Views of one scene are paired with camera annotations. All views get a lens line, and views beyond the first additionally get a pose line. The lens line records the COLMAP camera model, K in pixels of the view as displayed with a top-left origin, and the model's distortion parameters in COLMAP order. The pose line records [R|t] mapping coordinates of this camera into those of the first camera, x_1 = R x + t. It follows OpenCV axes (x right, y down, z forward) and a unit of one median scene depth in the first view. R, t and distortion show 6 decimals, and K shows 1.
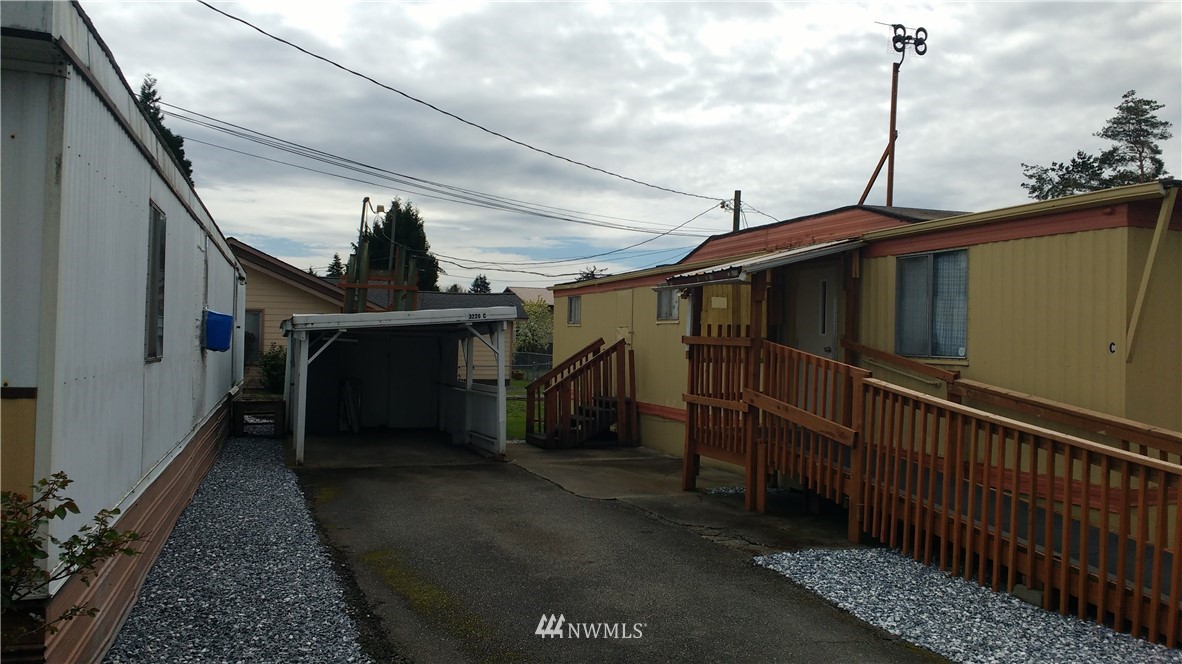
lens RADIAL K [[995.8, 0, 585.3], [0, 995.8, 334.6], [0, 0, 1]] dist [0.025149, -0.000943]
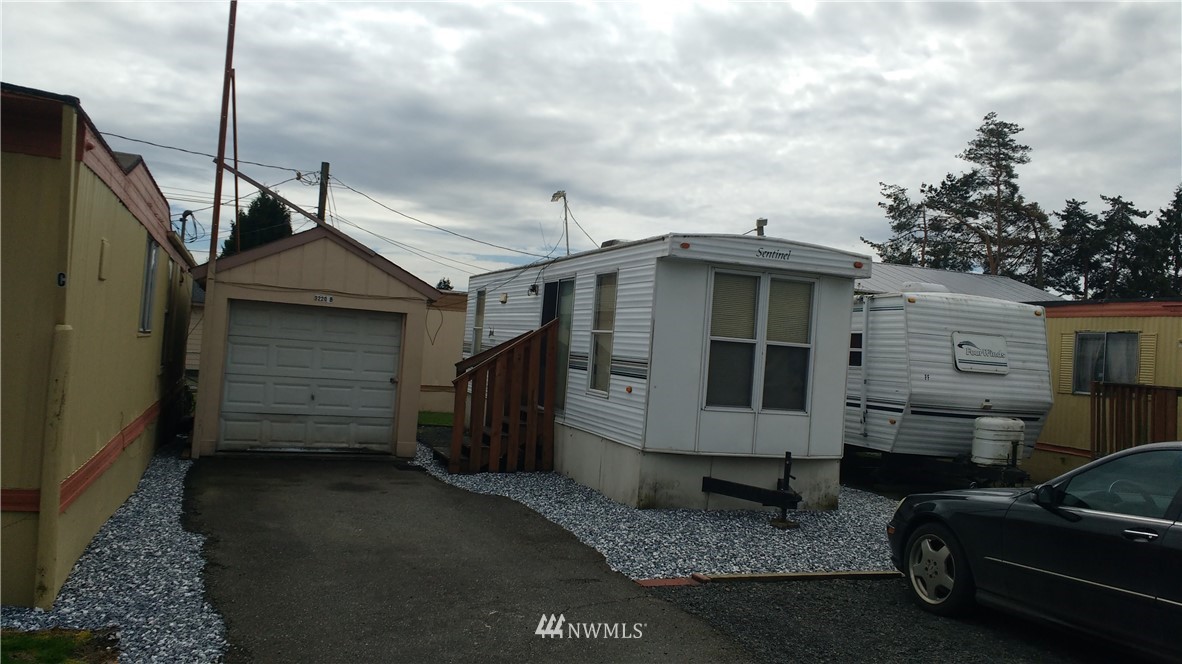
lens RADIAL K [[939.4, 0, 589.5], [0, 939.4, 331.2], [0, 0, 1]] dist [0.084357, -0.093183]
pose [[0.998854, 0.046683, 0.010525, 0.149268], [-0.046555, 0.998843, -0.012029, -0.000652], [-0.011074, 0.011525, 0.999872, 0.076854]]
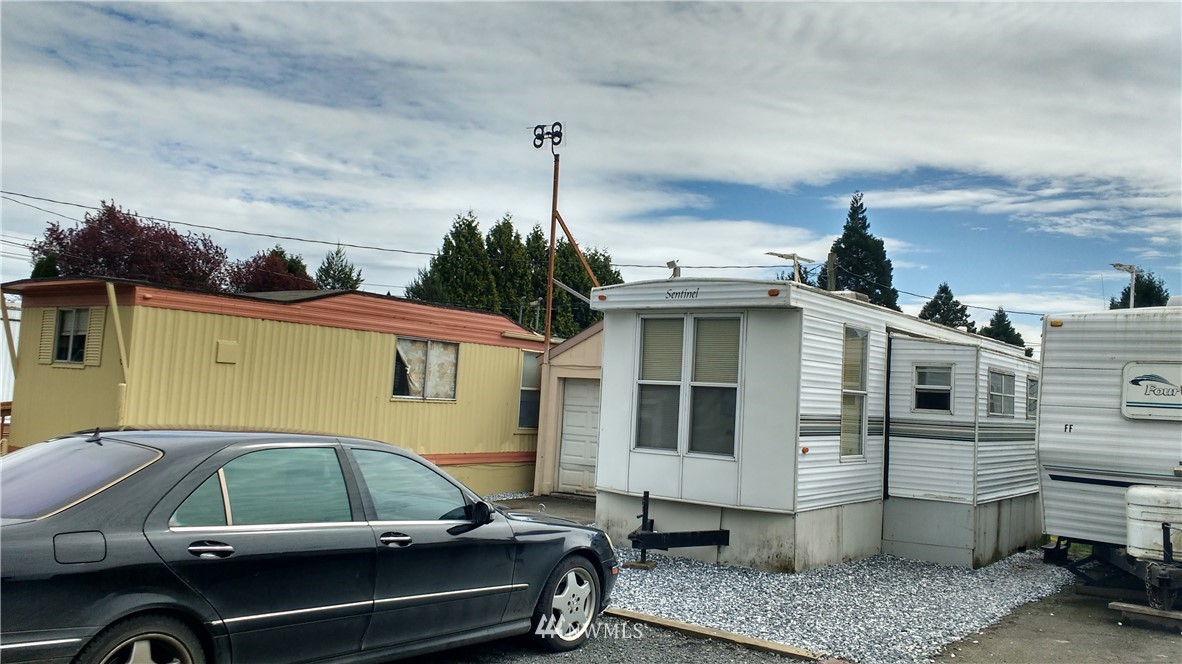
lens RADIAL K [[939.4, 0, 621.4], [0, 939.4, 325.0], [0, 0, 1]] dist [0.084357, -0.093183]
pose [[0.572857, -0.060643, -0.817409, 0.291751], [-0.027113, 0.995312, -0.092842, 0.002769], [0.819207, 0.075348, 0.568527, 0.133105]]
